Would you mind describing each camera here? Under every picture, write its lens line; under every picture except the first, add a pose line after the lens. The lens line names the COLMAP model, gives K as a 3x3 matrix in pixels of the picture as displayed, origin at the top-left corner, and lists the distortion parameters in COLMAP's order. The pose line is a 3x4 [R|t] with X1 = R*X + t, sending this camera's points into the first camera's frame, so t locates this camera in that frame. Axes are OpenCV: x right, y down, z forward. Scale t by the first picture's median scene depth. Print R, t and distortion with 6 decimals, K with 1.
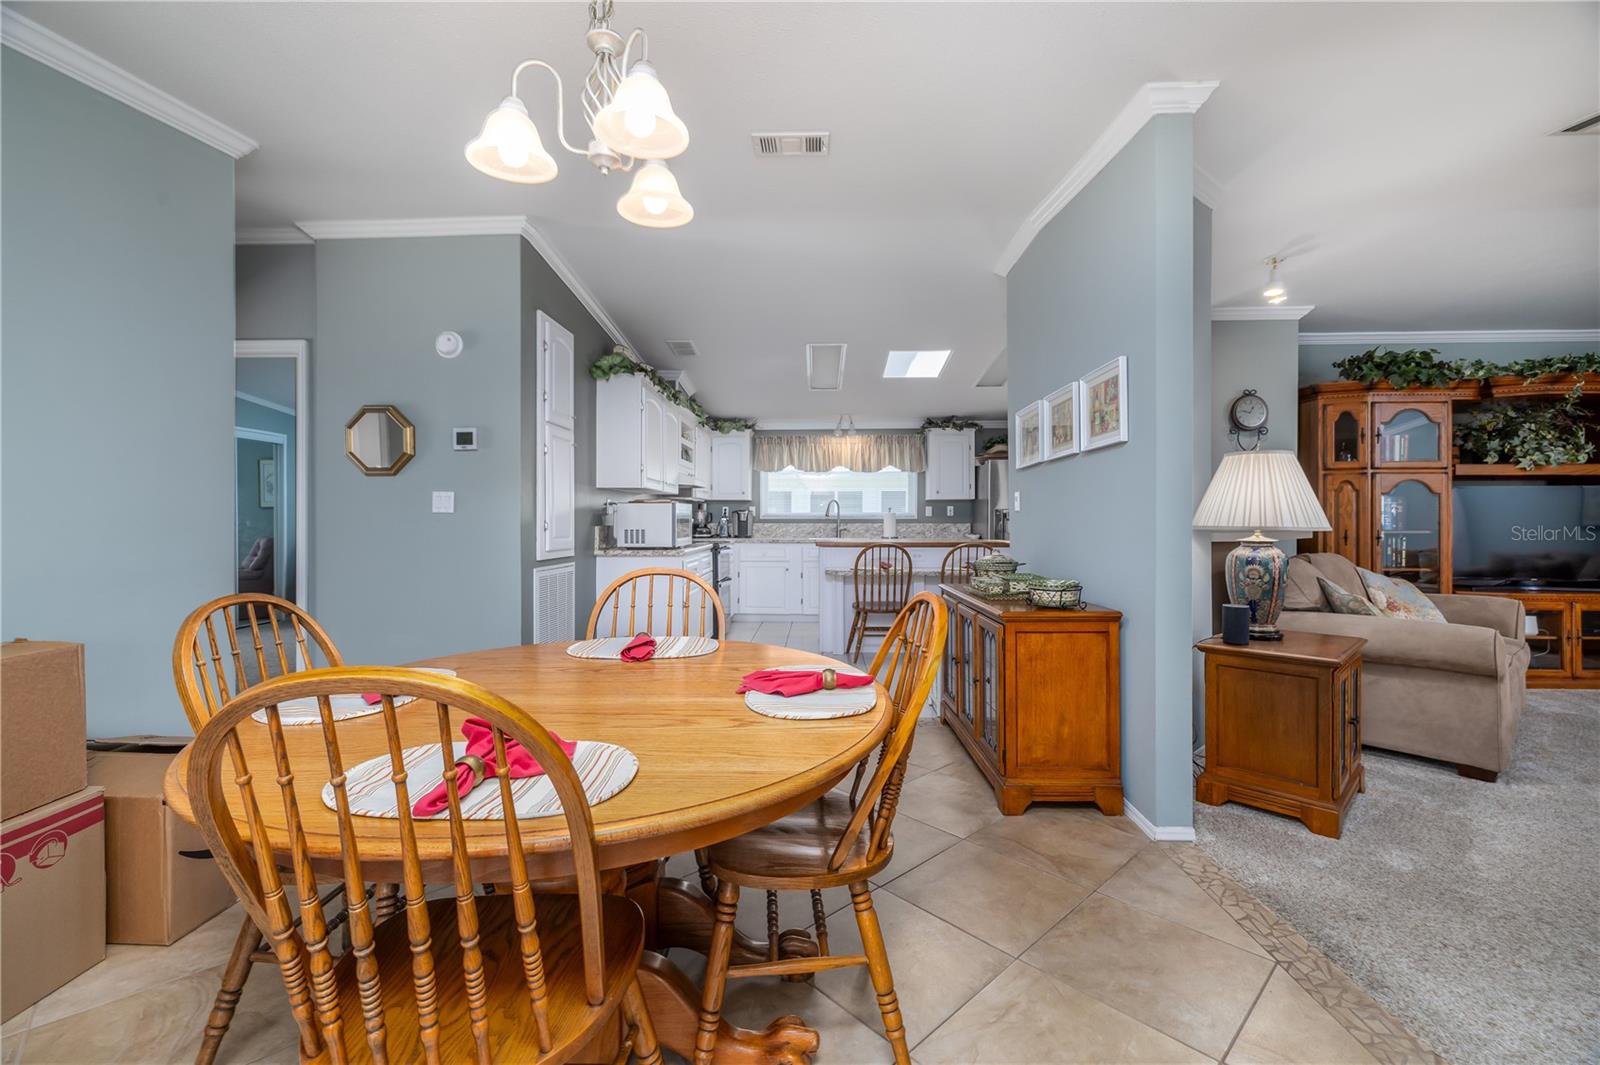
lens RADIAL K [[675.2, 0, 798.5], [0, 675.2, 523.9], [0, 0, 1]] dist [0.001889, 0.000324]
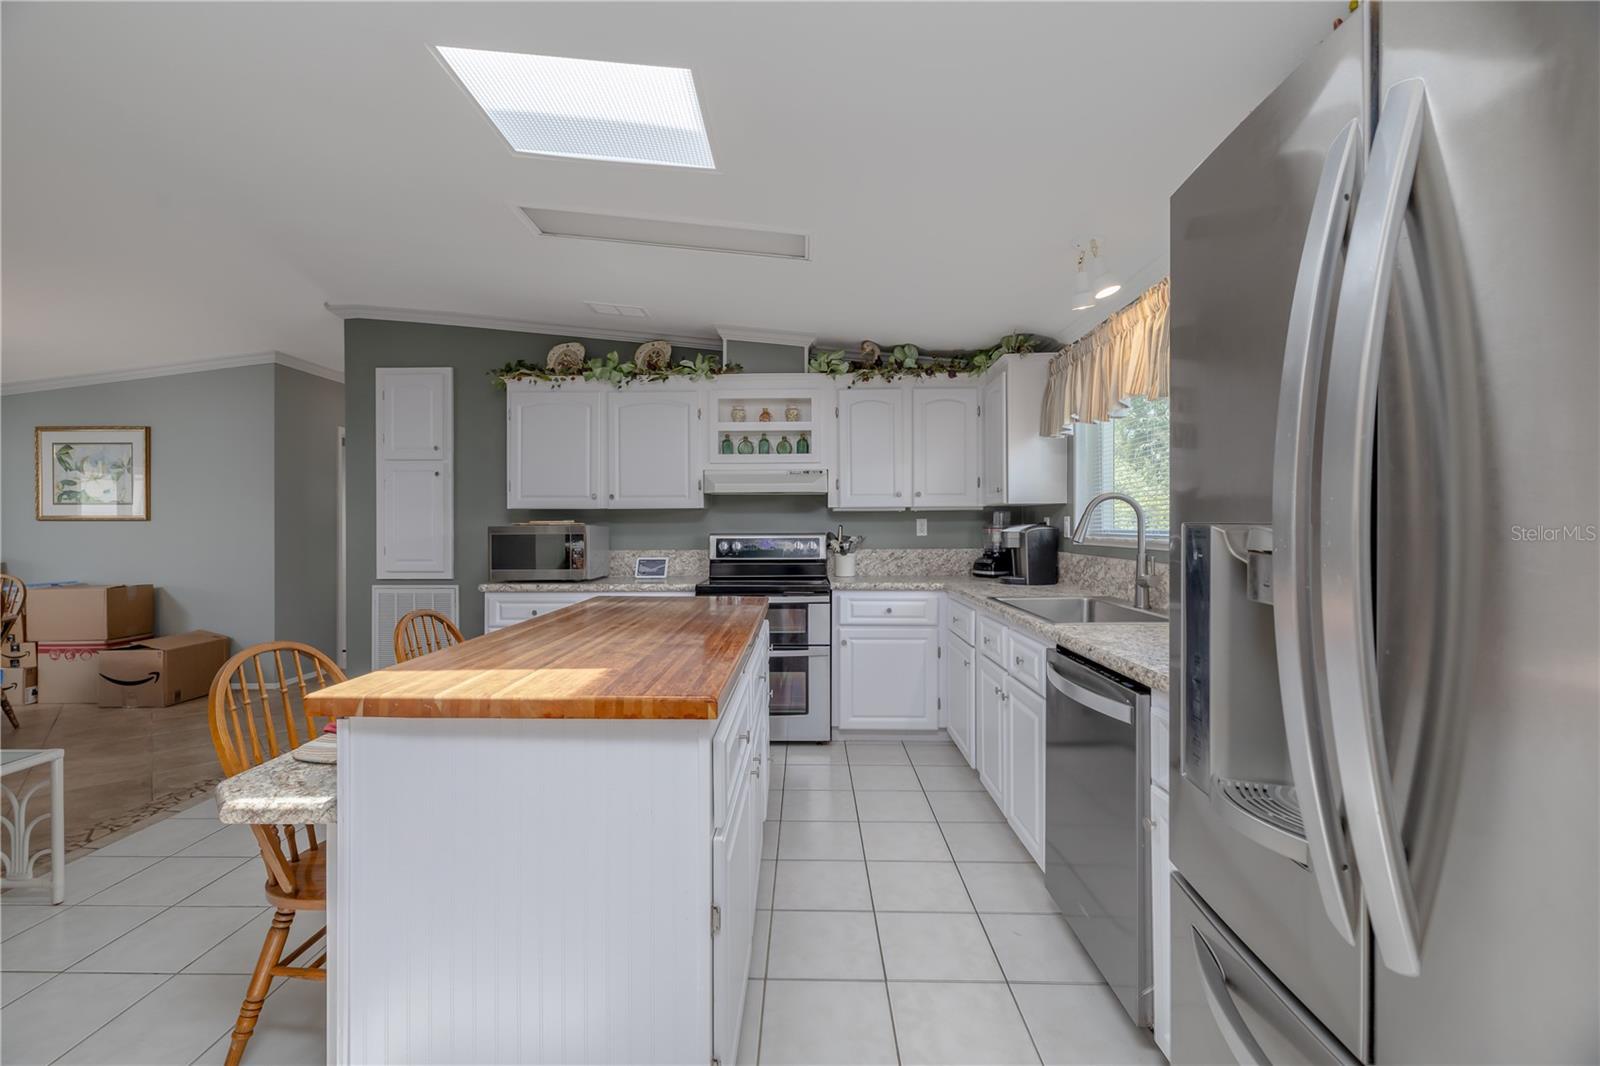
lens RADIAL K [[669.1, 0, 800.0], [0, 669.1, 533.0], [0, 0, 1]] dist [0.002617, 0.000322]
pose [[0.015242, 0.010097, -0.999833, 0.539118], [-0.001930, 0.999947, 0.010069, -0.027094], [0.999882, 0.001776, 0.015261, 1.151078]]
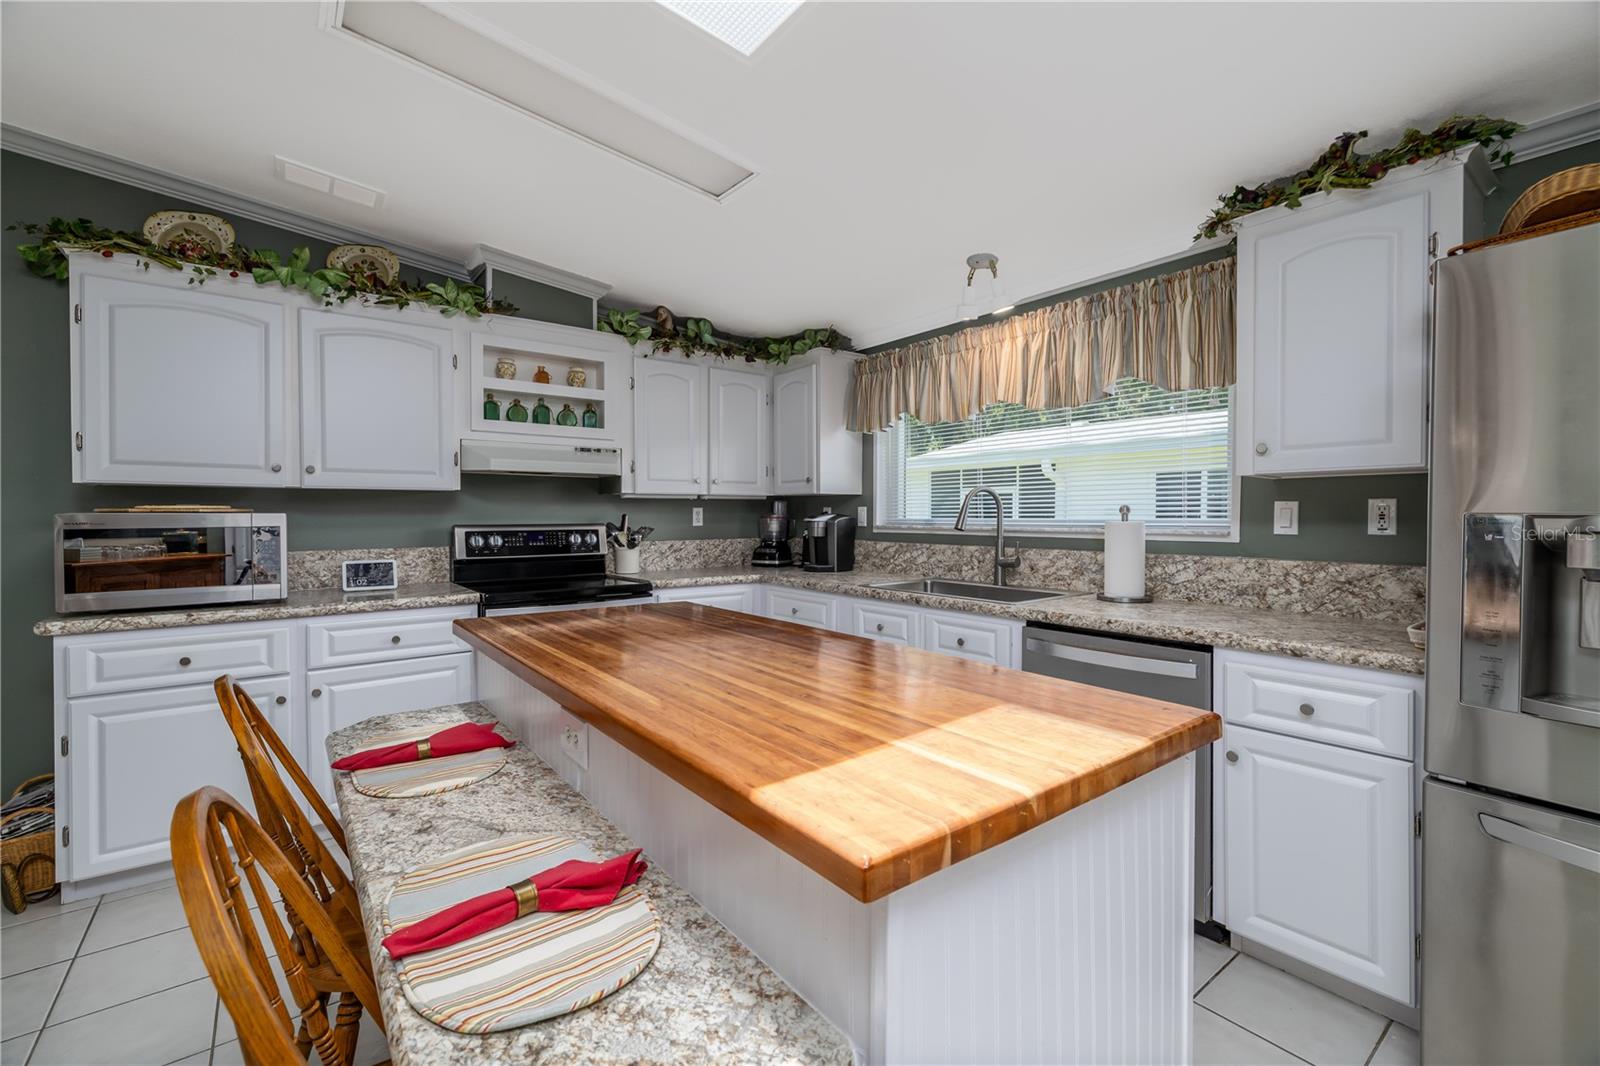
lens RADIAL K [[672.7, 0, 793.3], [0, 672.7, 525.0], [0, 0, 1]] dist [0.002400, 0.000487]
pose [[0.632050, 0.011225, -0.774846, 0.396784], [-0.003294, 0.999925, 0.011799, -0.026089], [0.774920, -0.004905, 0.632040, 0.922009]]
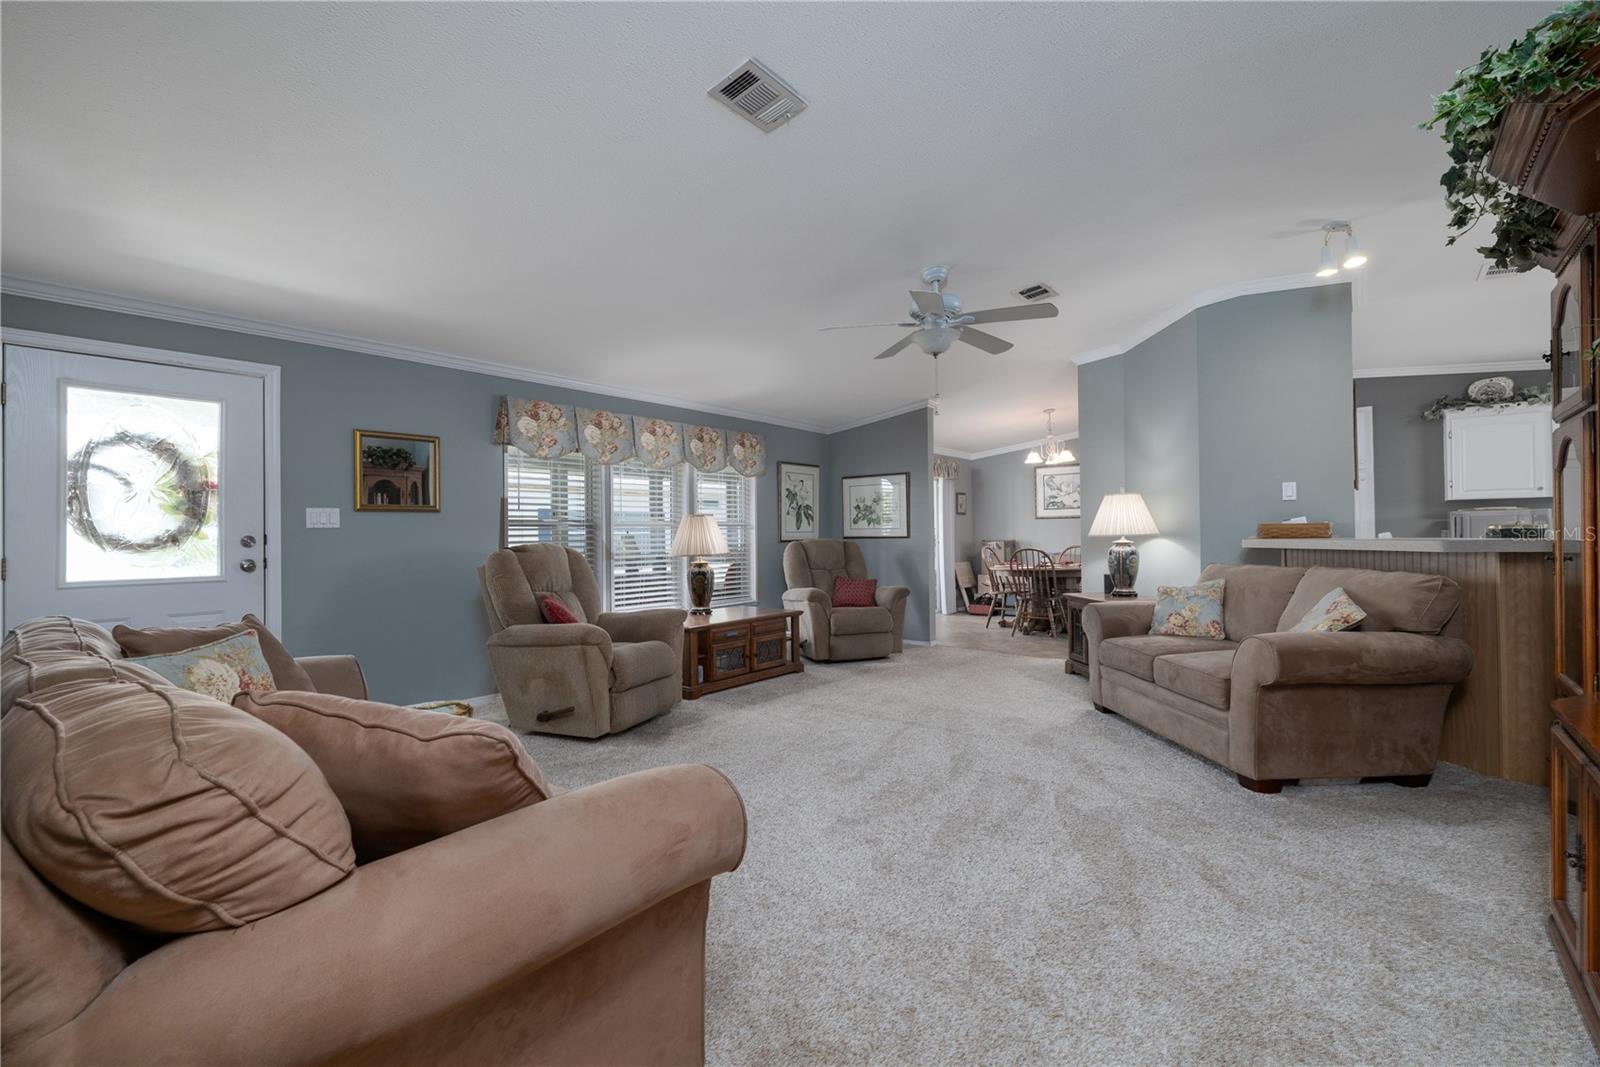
lens RADIAL K [[692.1, 0, 782.5], [0, 692.1, 532.6], [0, 0, 1]] dist [0.000986, 0.000296]
pose [[-0.631880, 0.006083, -0.775042, 1.314350], [0.010497, 0.999945, -0.000710, -0.004608], [0.774995, -0.008584, -0.631909, 0.718555]]
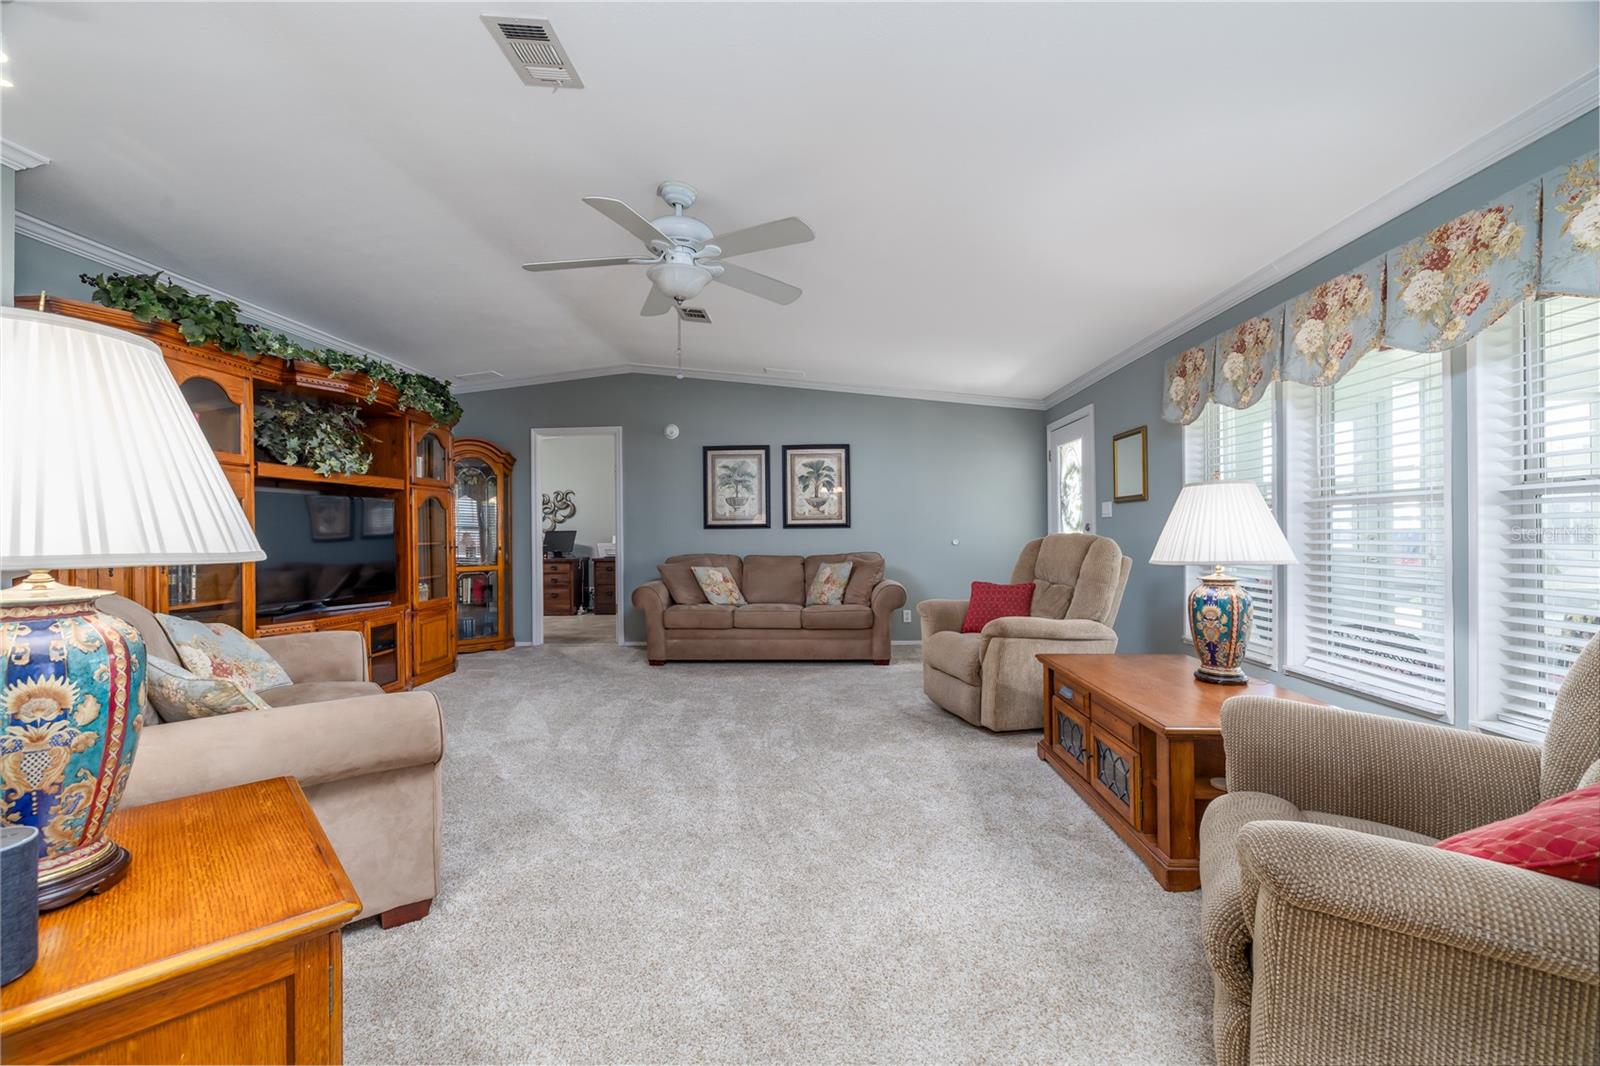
lens RADIAL K [[675.2, 0, 798.5], [0, 675.2, 524.4], [0, 0, 1]] dist [0.001889, 0.000324]
pose [[0.018378, 0.008864, 0.999792, 0.168592], [0.012710, 0.999878, -0.009098, -0.001387], [-0.999750, 0.012875, 0.018263, 0.295233]]
